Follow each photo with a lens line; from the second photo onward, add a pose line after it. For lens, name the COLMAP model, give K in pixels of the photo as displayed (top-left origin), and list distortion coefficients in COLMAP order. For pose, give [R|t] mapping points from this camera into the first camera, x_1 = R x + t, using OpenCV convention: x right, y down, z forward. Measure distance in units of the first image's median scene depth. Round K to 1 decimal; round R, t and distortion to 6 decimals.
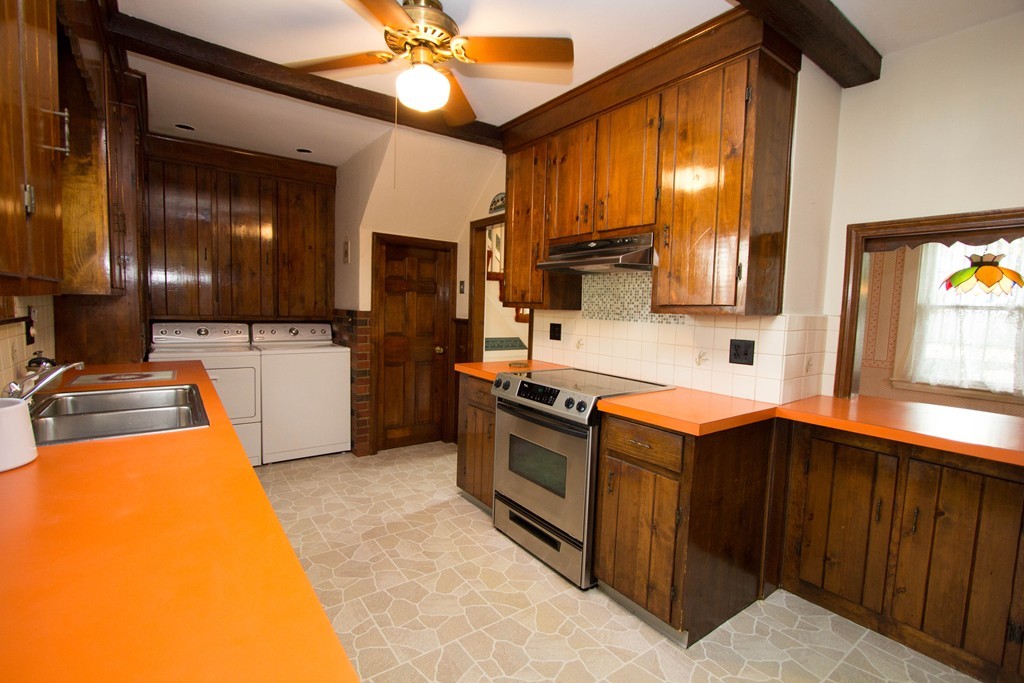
lens RADIAL K [[469.3, 0, 505.4], [0, 469.3, 342.2], [0, 0, 1]] dist [-0.004367, -0.000380]
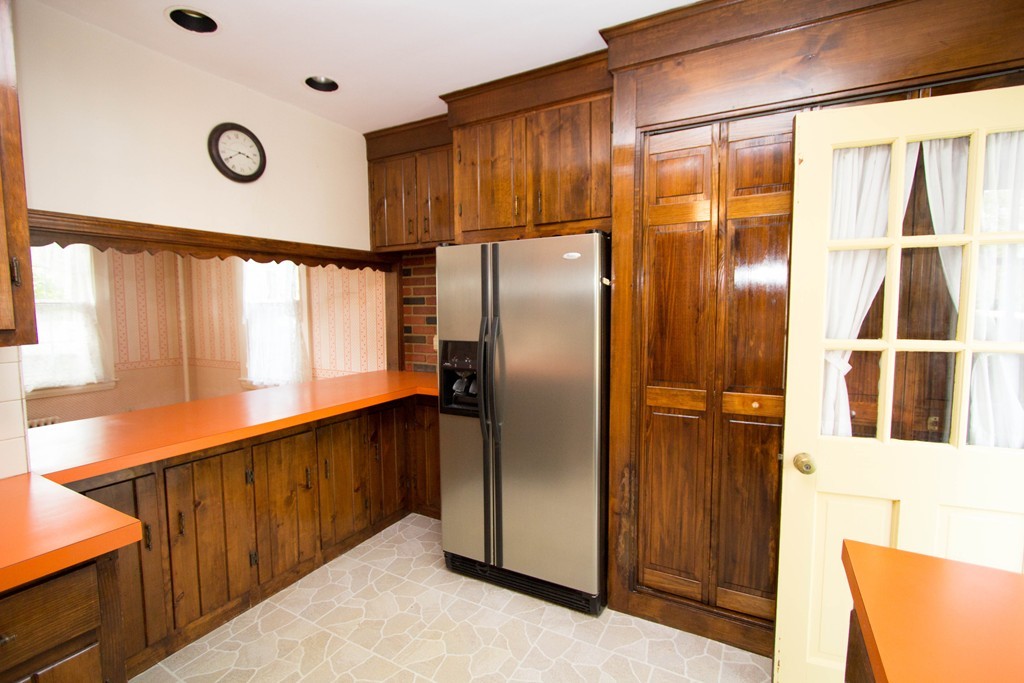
lens RADIAL K [[469.3, 0, 505.4], [0, 469.3, 342.2], [0, 0, 1]] dist [-0.004367, -0.000380]
pose [[-0.424257, -0.096907, 0.900342, -0.308938], [0.065497, 0.988369, 0.137245, -0.106455], [-0.903170, 0.117197, -0.412975, 0.724021]]
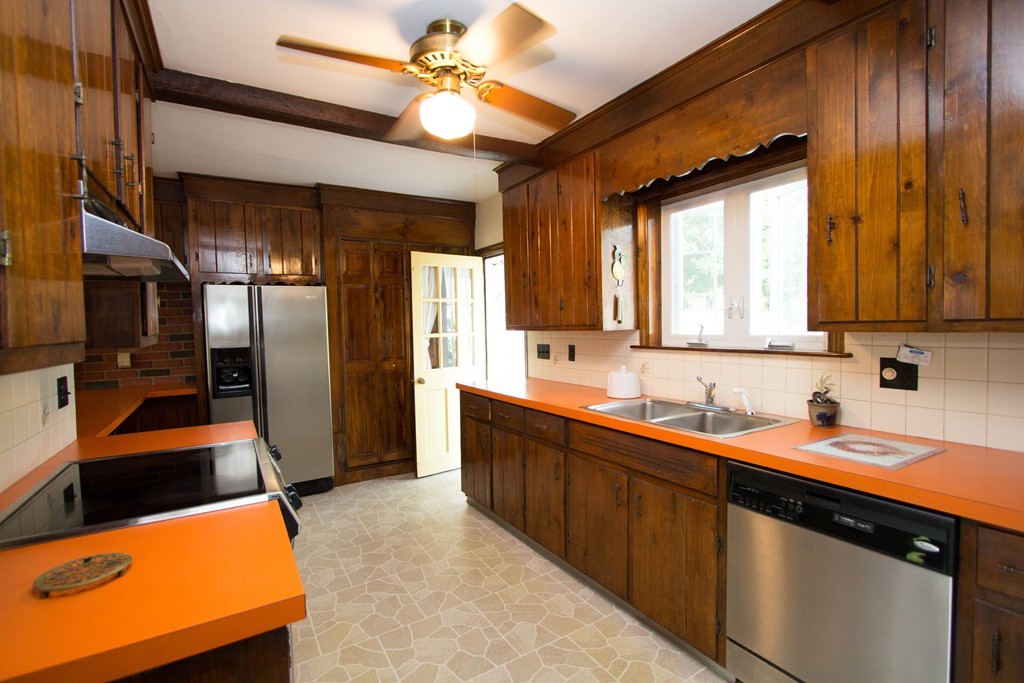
lens RADIAL K [[469.3, 0, 505.4], [0, 469.3, 342.2], [0, 0, 1]] dist [-0.004367, -0.000380]
pose [[-0.996167, -0.012969, 0.086500, -0.389615], [-0.002170, 0.992306, 0.123789, -0.200631], [-0.087440, 0.123127, -0.988531, 2.030280]]
